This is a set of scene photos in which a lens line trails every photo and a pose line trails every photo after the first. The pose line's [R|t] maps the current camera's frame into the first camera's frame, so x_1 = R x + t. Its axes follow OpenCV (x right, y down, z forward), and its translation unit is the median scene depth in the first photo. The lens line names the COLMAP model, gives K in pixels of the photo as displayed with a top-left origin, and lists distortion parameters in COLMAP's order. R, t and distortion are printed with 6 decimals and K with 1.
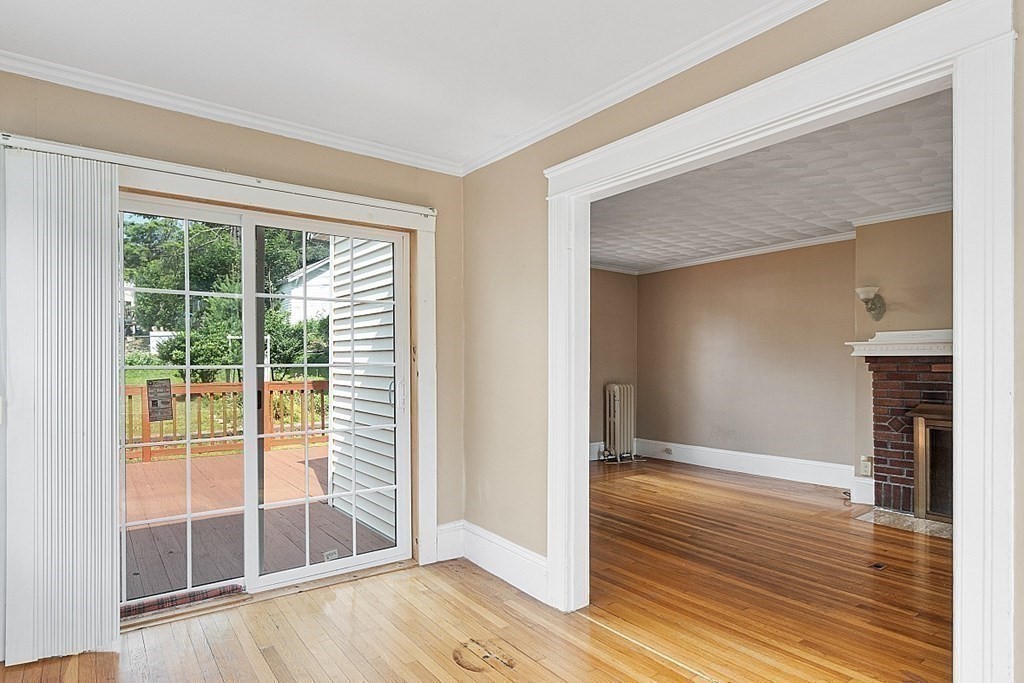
lens RADIAL K [[561.8, 0, 487.5], [0, 561.8, 362.7], [0, 0, 1]] dist [-0.000984, 0.000215]
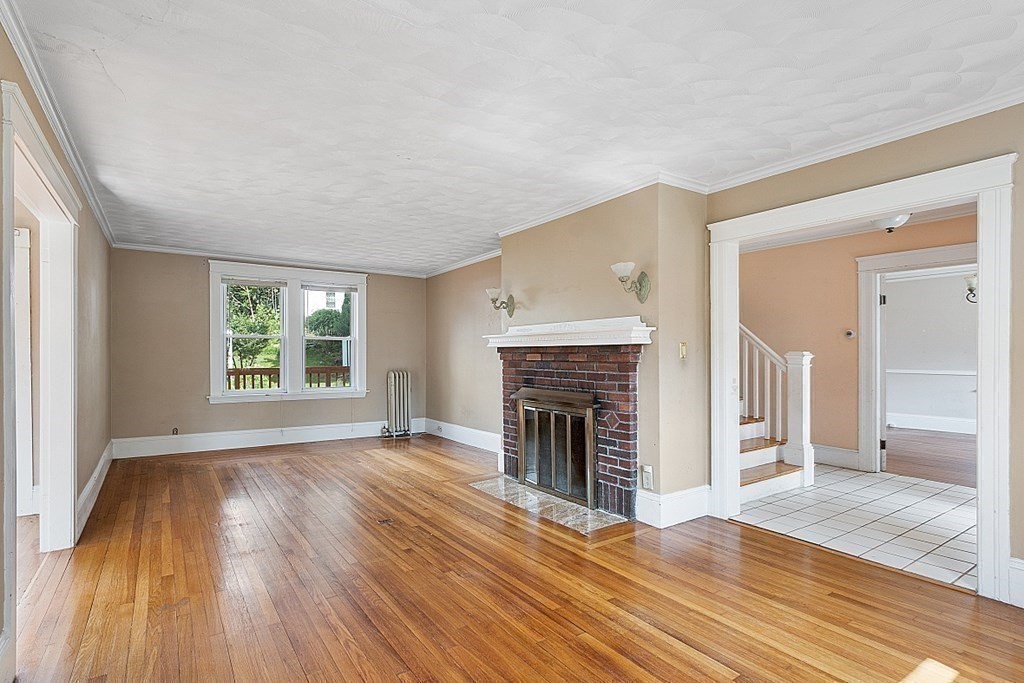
lens RADIAL K [[498.2, 0, 503.1], [0, 498.2, 351.6], [0, 0, 1]] dist [-0.000197, -0.000134]
pose [[0.999676, -0.001205, -0.025438, 0.716771], [0.001076, 0.999986, -0.005110, 0.003079], [0.025444, 0.005081, 0.999663, -0.048021]]
